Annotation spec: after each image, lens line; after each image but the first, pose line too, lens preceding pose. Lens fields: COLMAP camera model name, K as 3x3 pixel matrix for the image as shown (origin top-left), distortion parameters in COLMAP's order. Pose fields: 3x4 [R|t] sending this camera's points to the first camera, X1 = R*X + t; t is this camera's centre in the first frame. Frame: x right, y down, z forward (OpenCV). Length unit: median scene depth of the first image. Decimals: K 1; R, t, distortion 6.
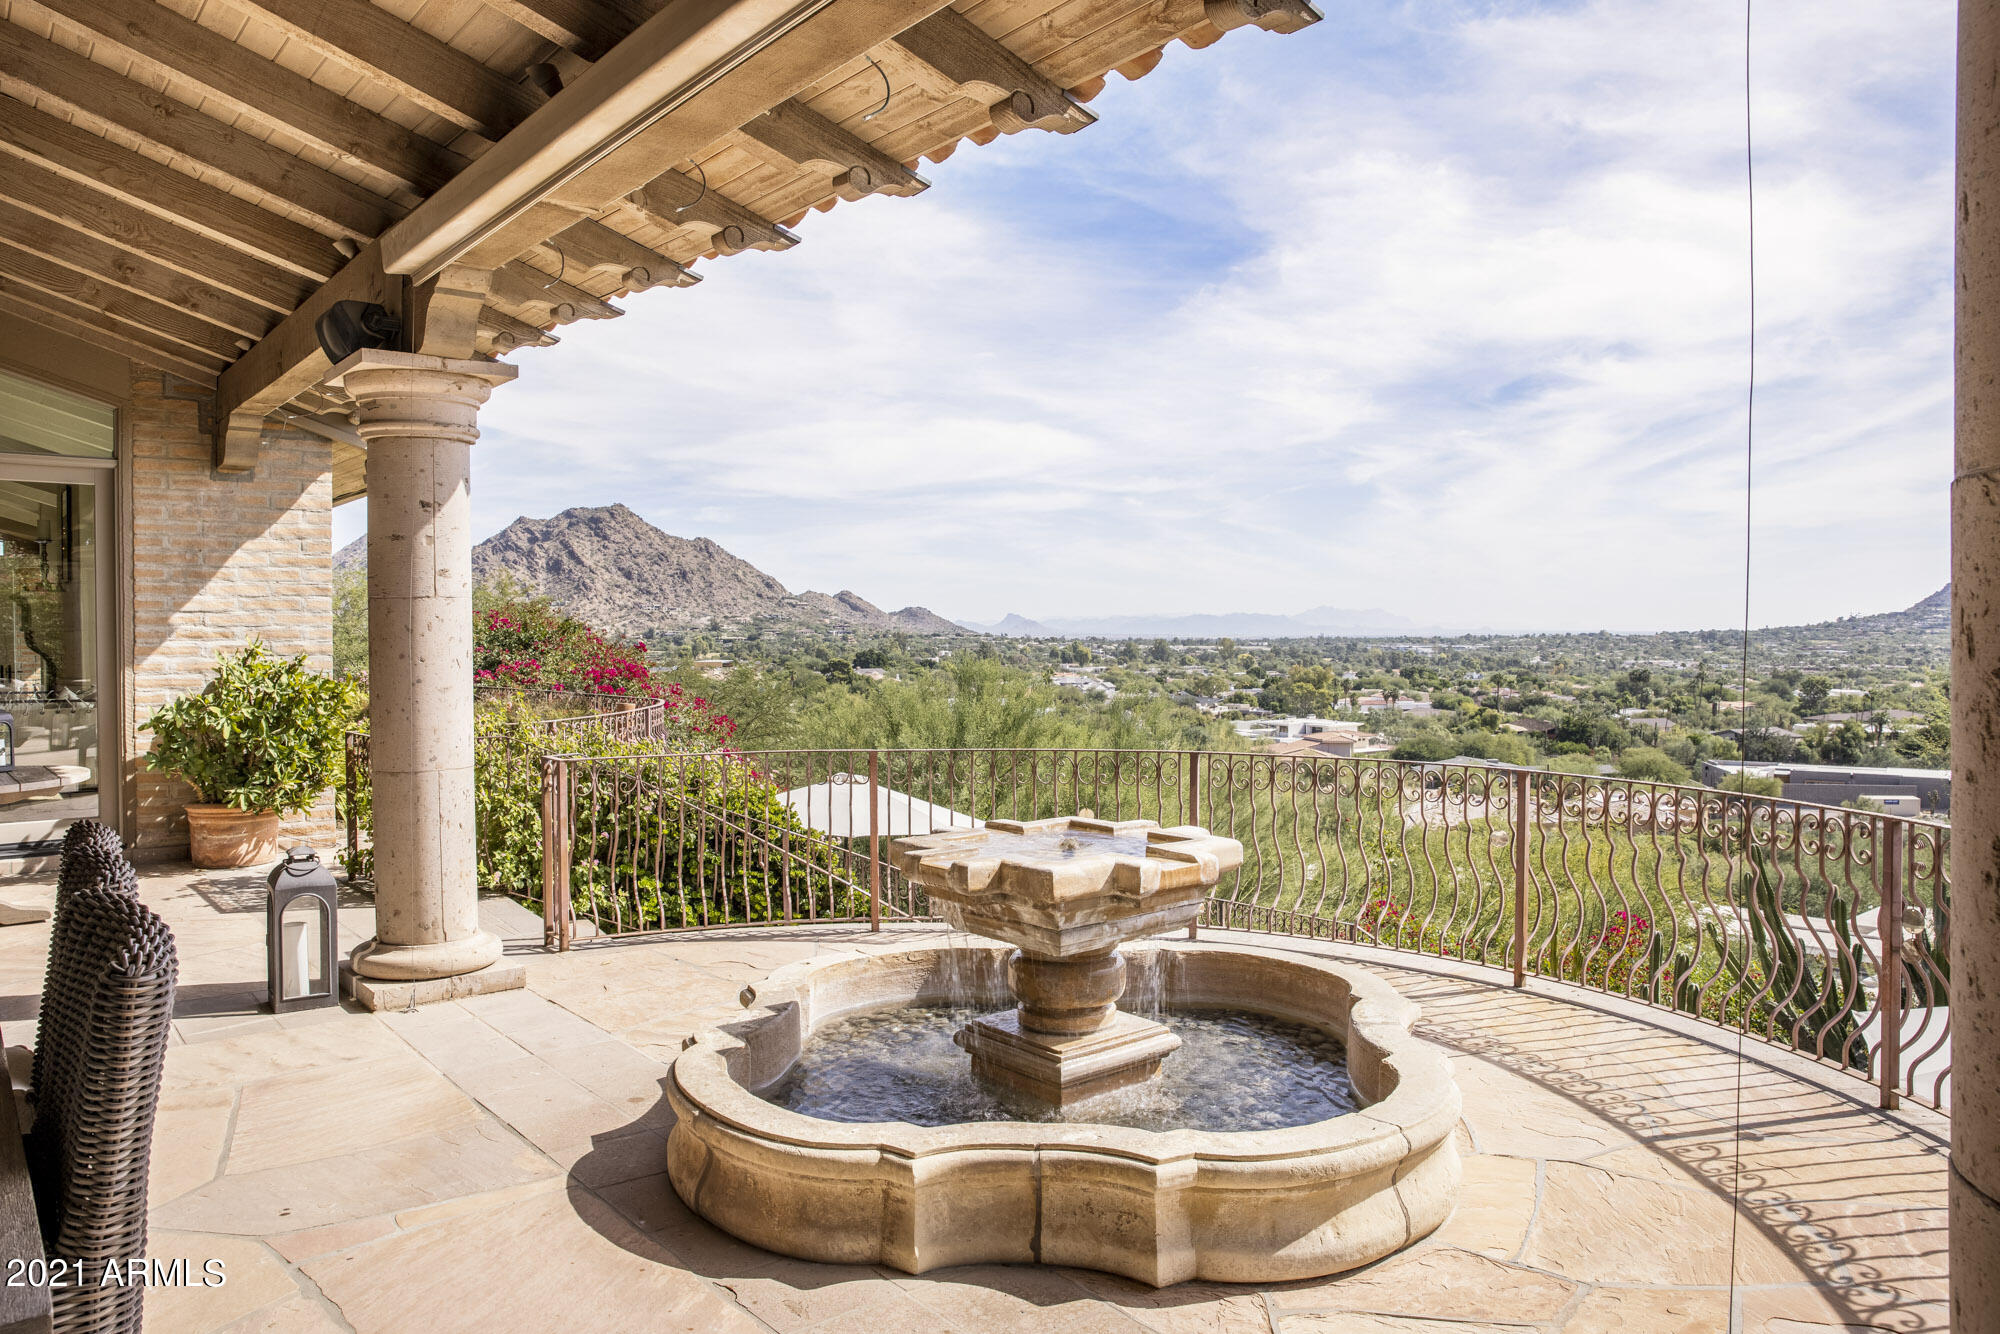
lens RADIAL K [[1275.7, 0, 1000.0], [0, 1275.7, 667.0], [0, 0, 1]] dist [-0.092806, 0.056836]
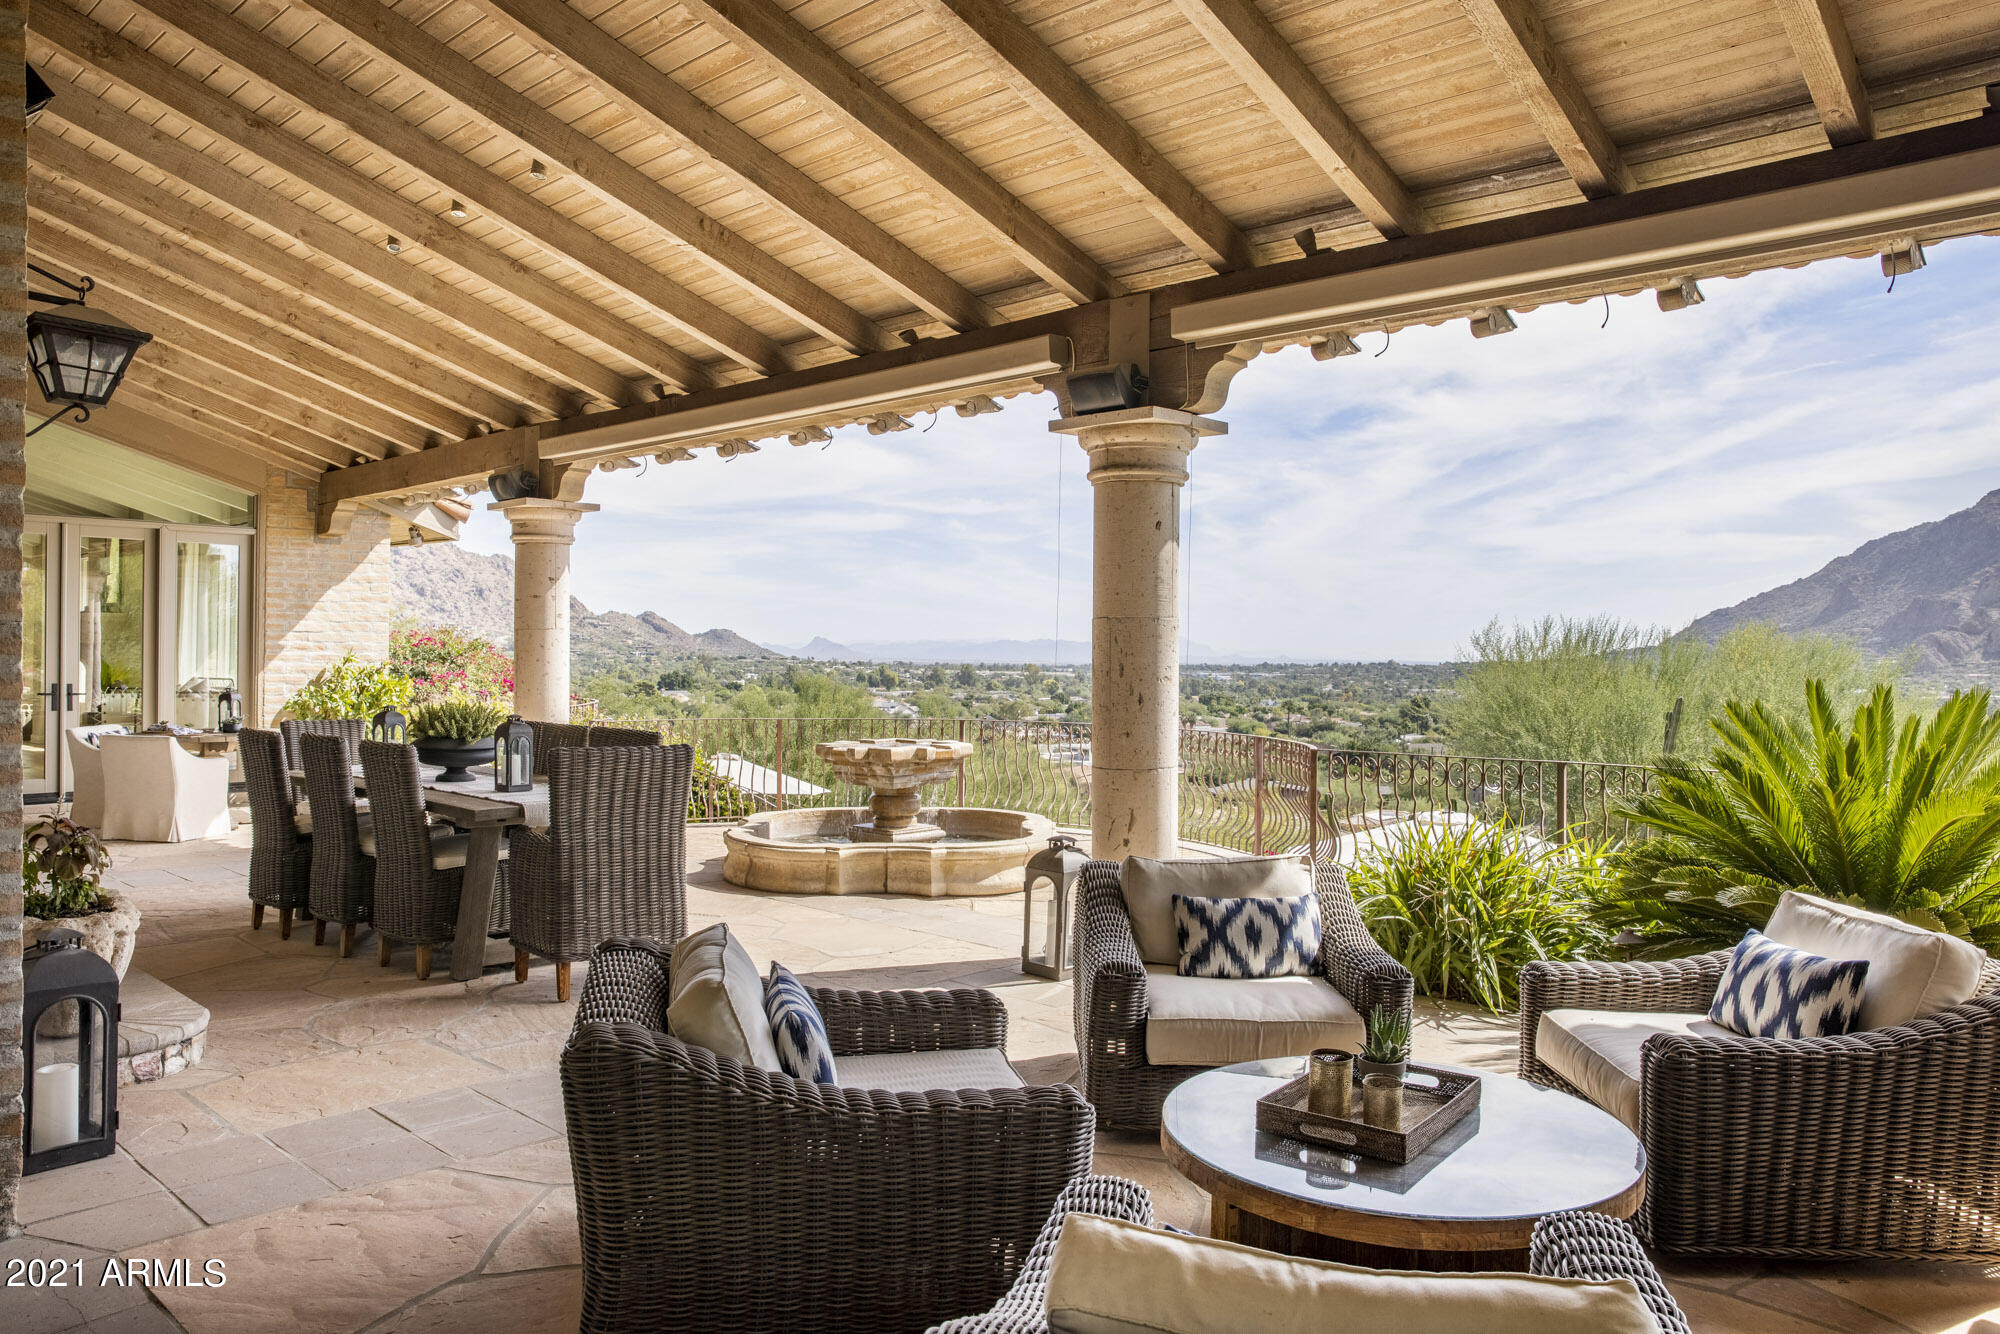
lens RADIAL K [[1275.7, 0, 1000.0], [0, 1275.7, 667.0], [0, 0, 1]] dist [-0.092806, 0.056836]
pose [[0.988555, 0.010479, 0.150497, -0.049331], [-0.007592, 0.999776, -0.019749, 0.020497], [-0.150670, 0.018381, 0.988413, -0.589286]]
